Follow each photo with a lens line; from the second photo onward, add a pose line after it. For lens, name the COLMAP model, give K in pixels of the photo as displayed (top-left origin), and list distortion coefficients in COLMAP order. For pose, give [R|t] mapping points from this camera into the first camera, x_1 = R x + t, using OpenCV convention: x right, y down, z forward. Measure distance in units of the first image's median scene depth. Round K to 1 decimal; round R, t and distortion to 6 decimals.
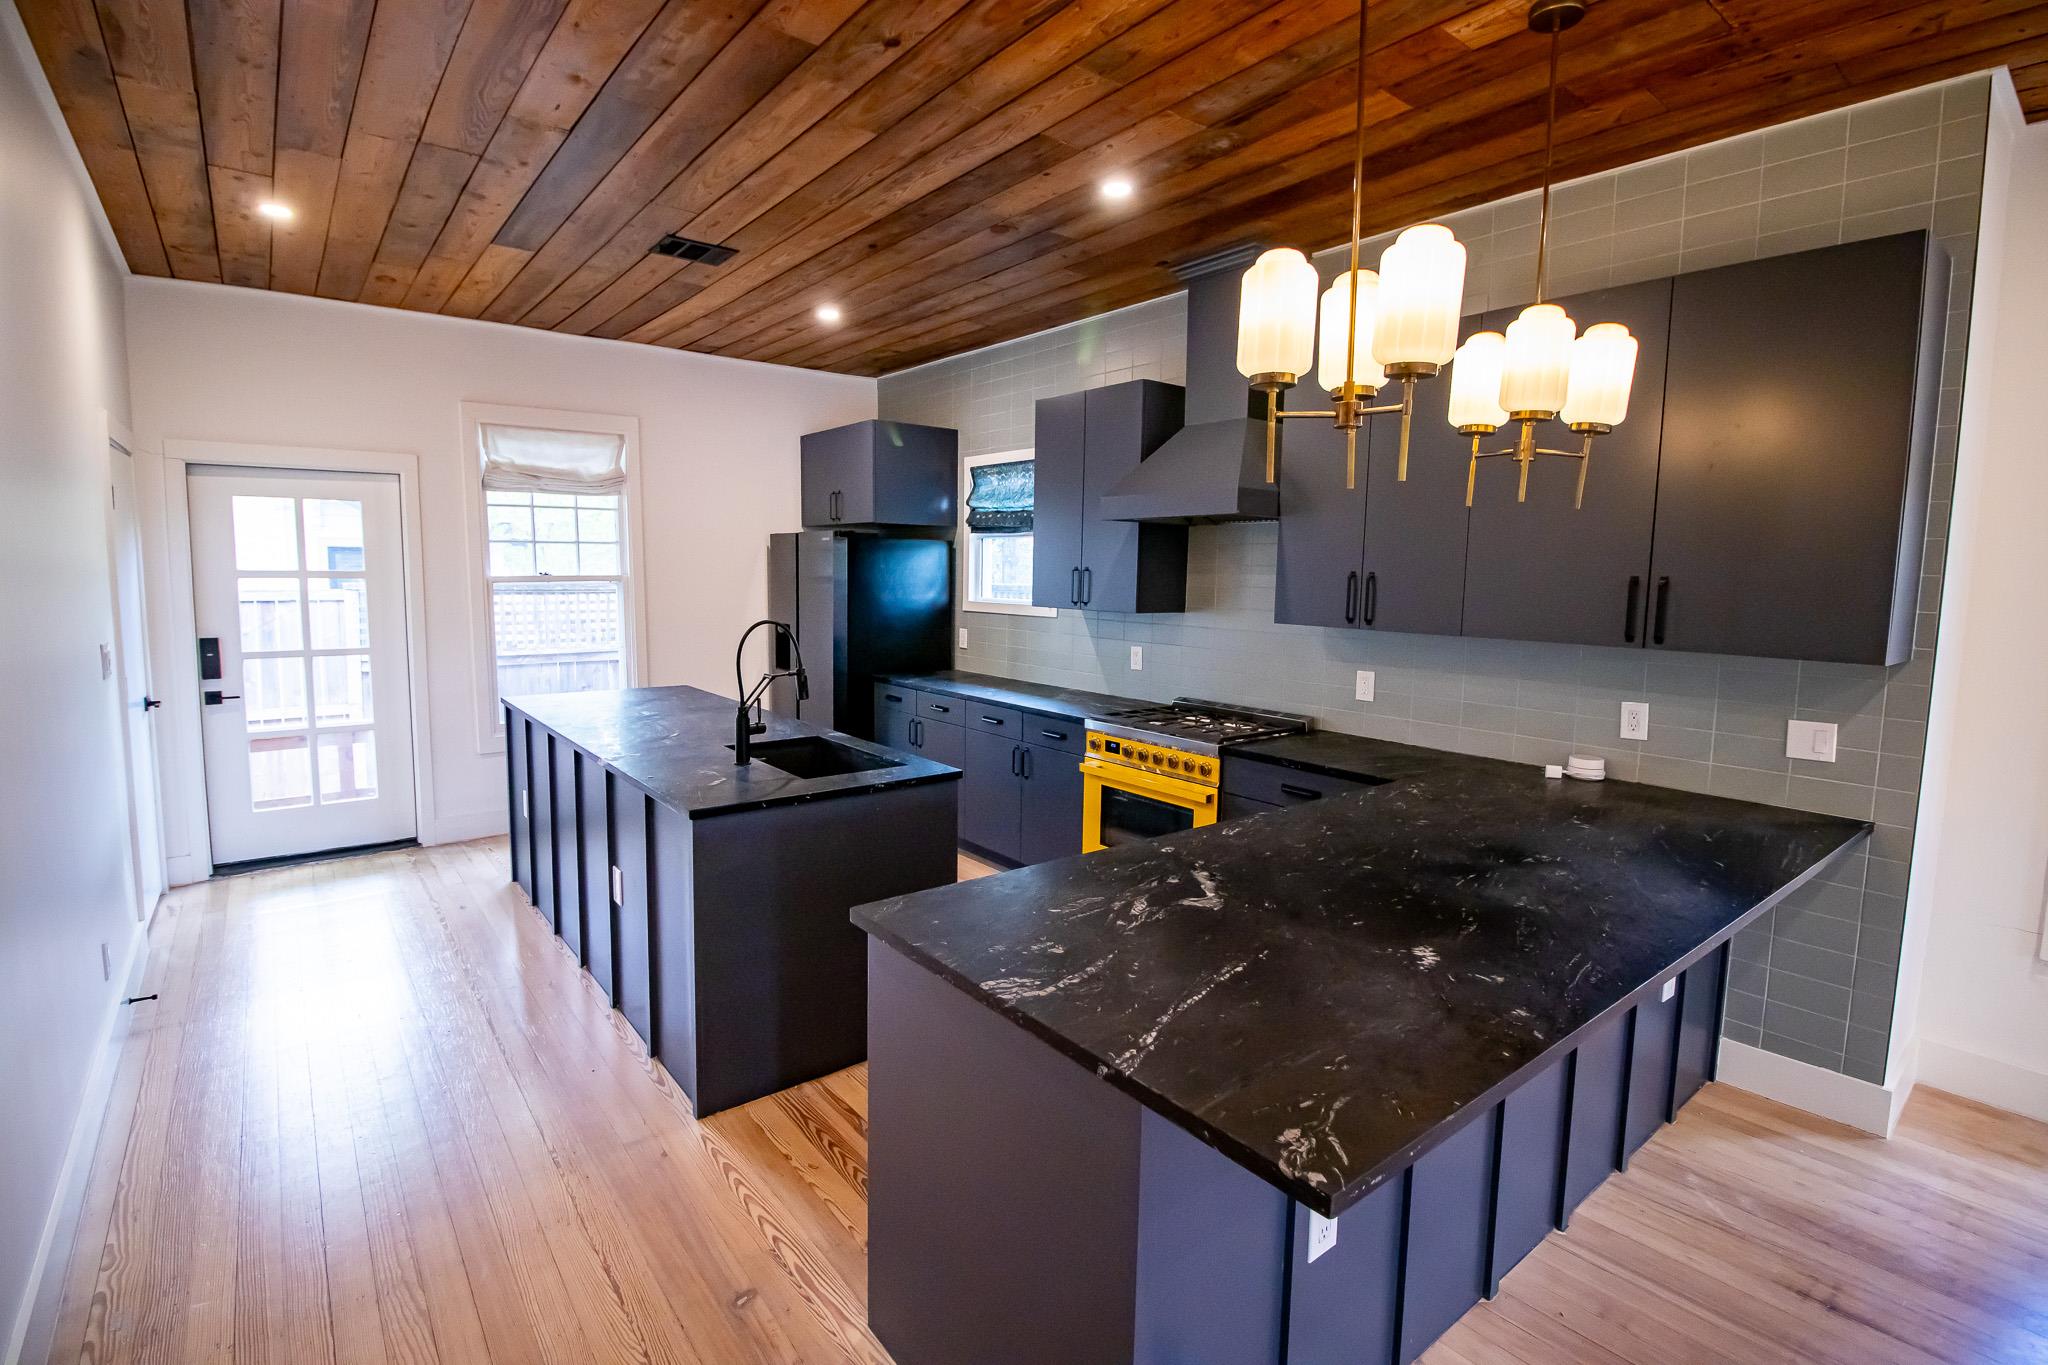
lens RADIAL K [[950.3, 0, 1013.5], [0, 950.3, 668.7], [0, 0, 1]] dist [-0.014810, -0.004262]
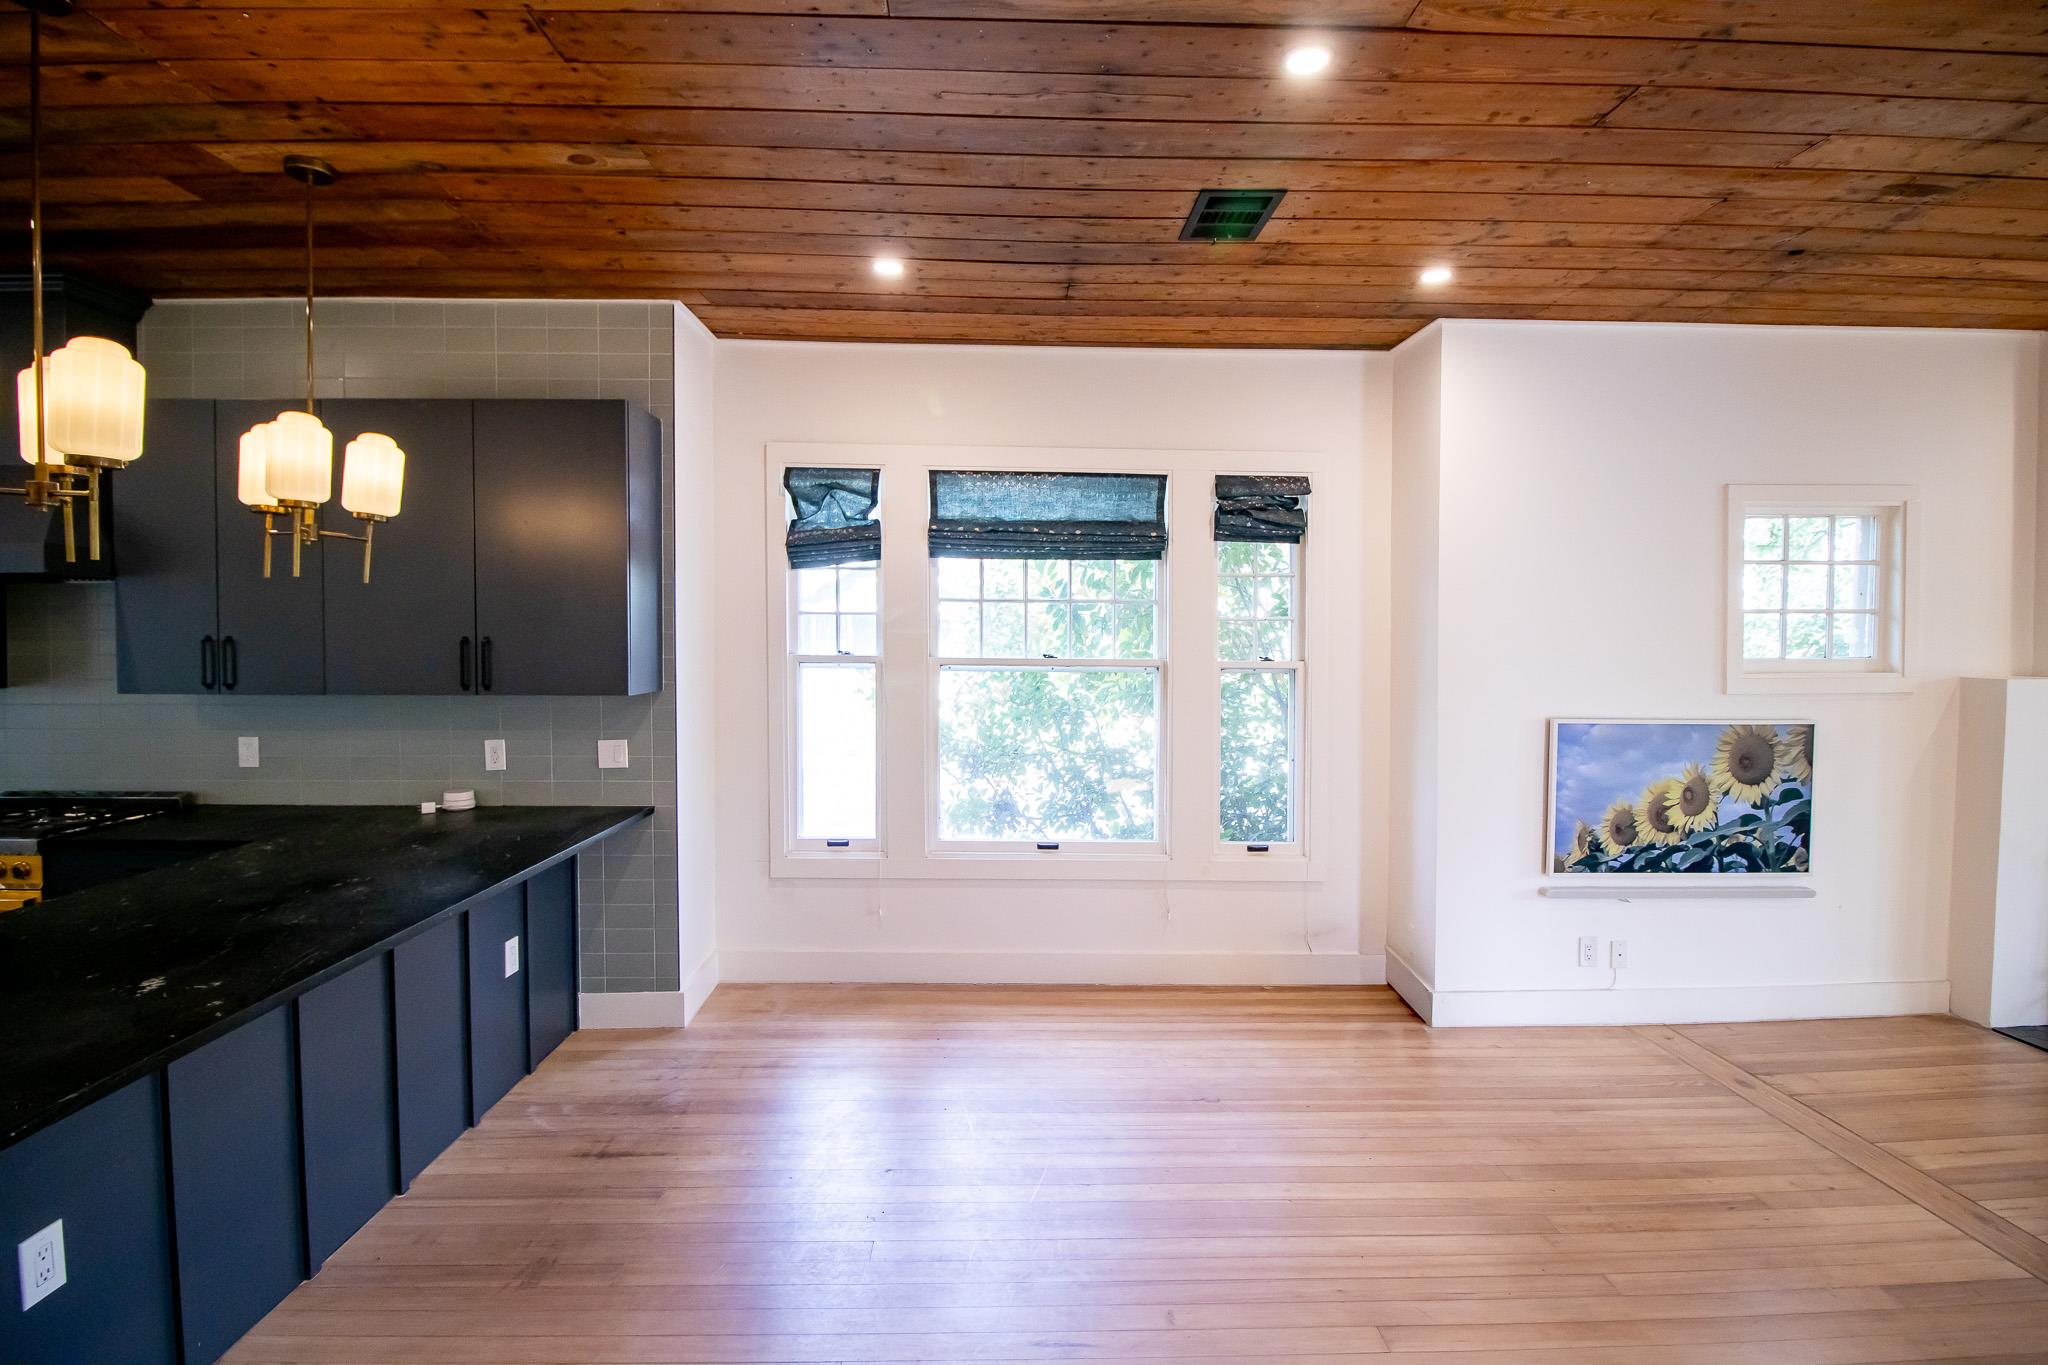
lens RADIAL K [[950.3, 0, 1021.8], [0, 950.3, 662.3], [0, 0, 1]] dist [-0.014810, -0.004262]
pose [[0.601967, -0.041197, 0.797457, 0.081721], [0.092917, 0.995498, -0.018712, 0.017744], [-0.793096, 0.085361, 0.603085, -0.214304]]
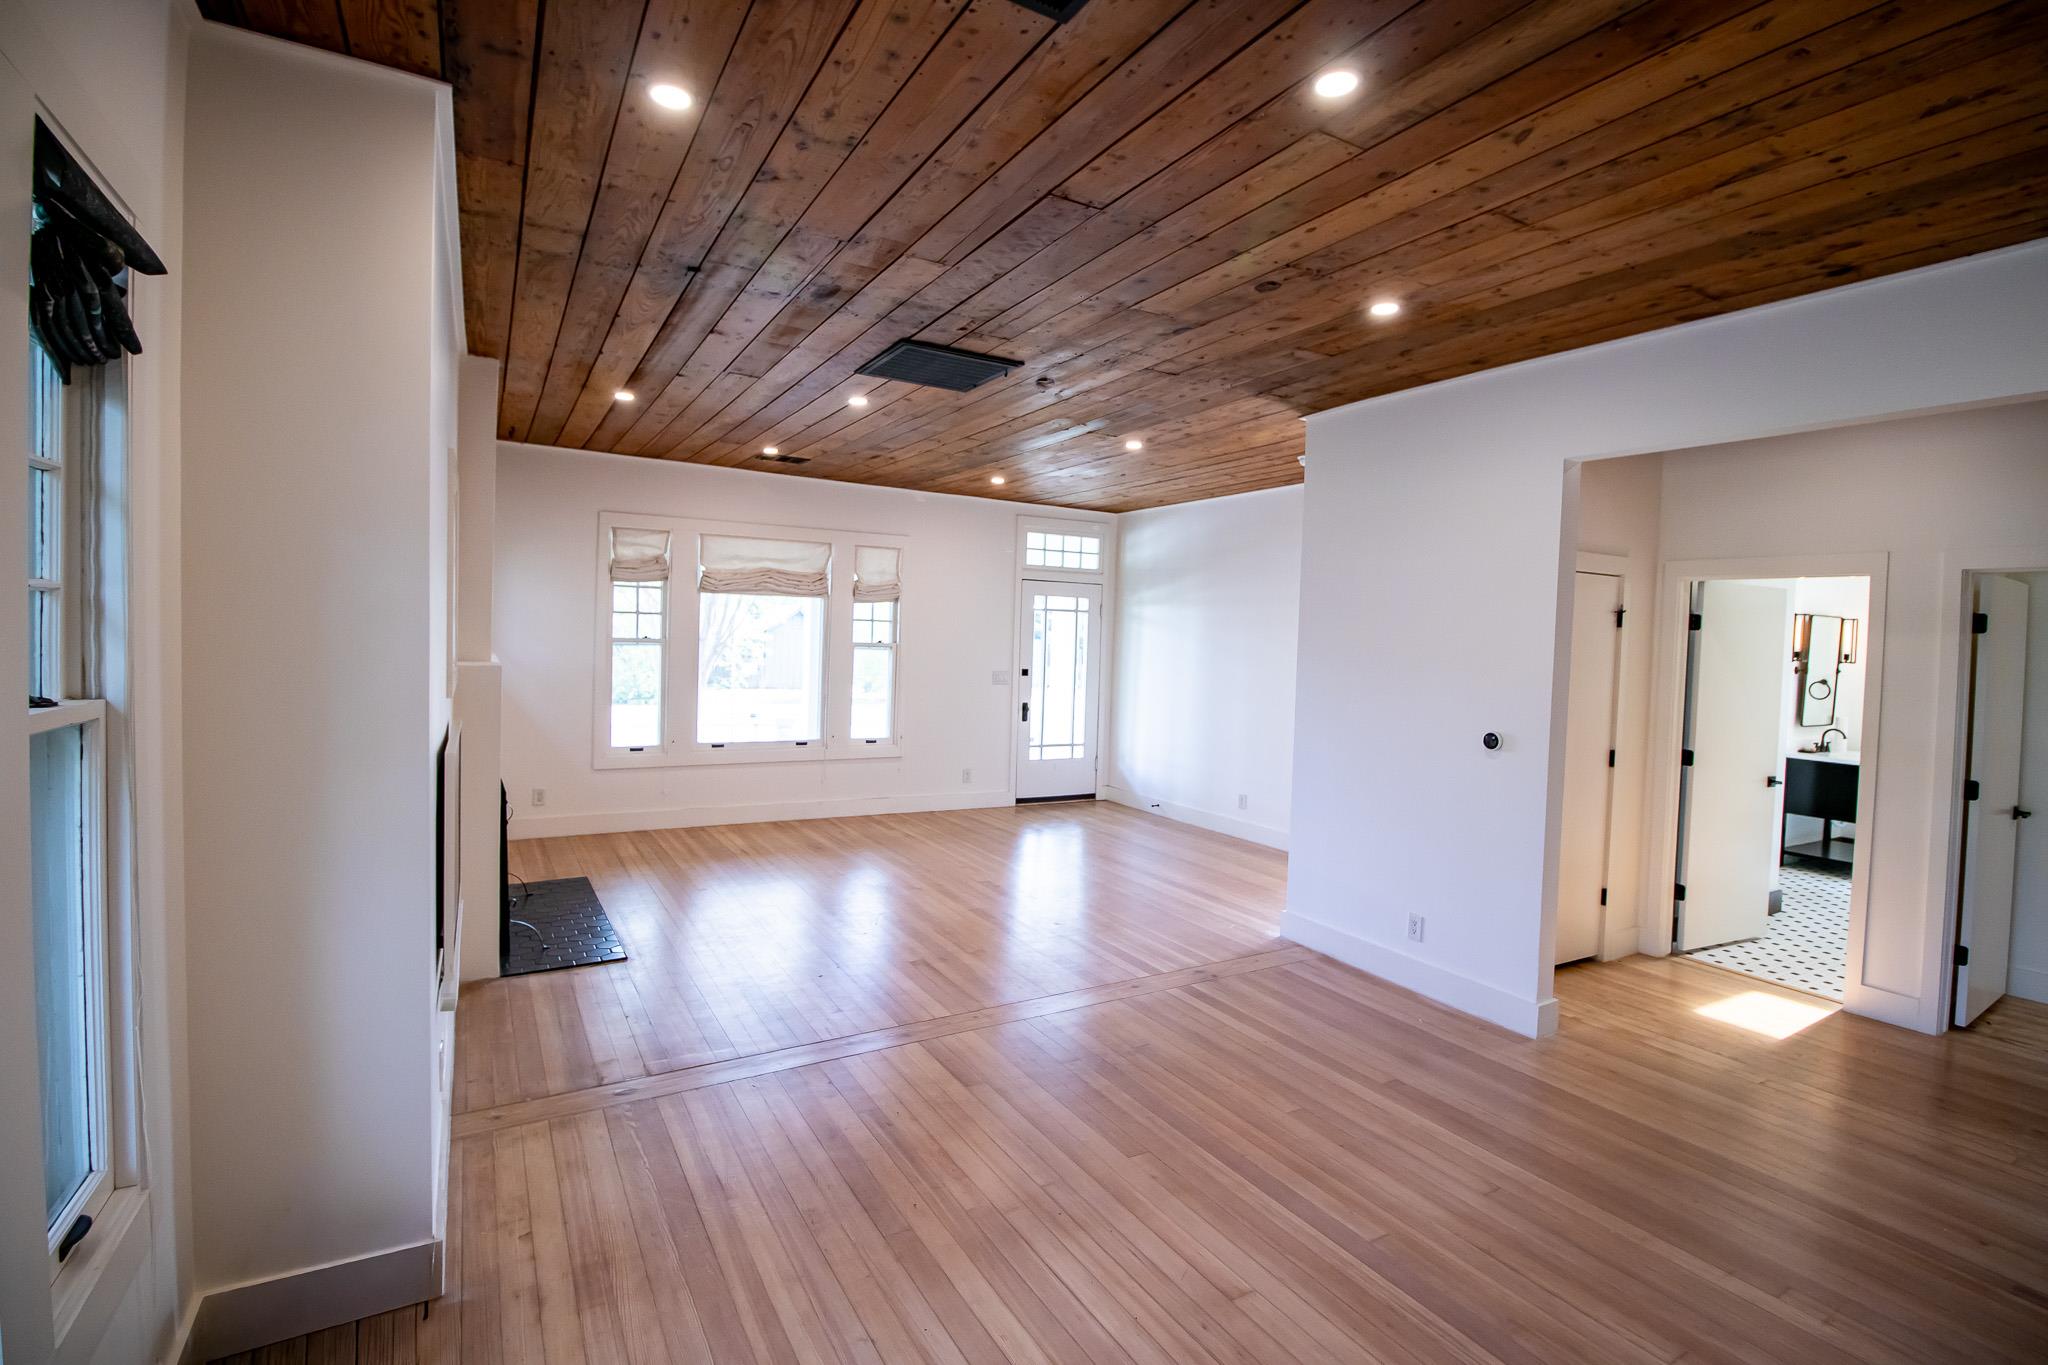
lens RADIAL K [[950.3, 0, 1030.2], [0, 950.3, 676.1], [0, 0, 1]] dist [-0.014810, -0.004262]
pose [[-0.989231, -0.049245, 0.137831, 0.695201], [-0.028224, 0.988207, 0.150501, -0.060783], [-0.143617, 0.144990, -0.978955, 0.542492]]
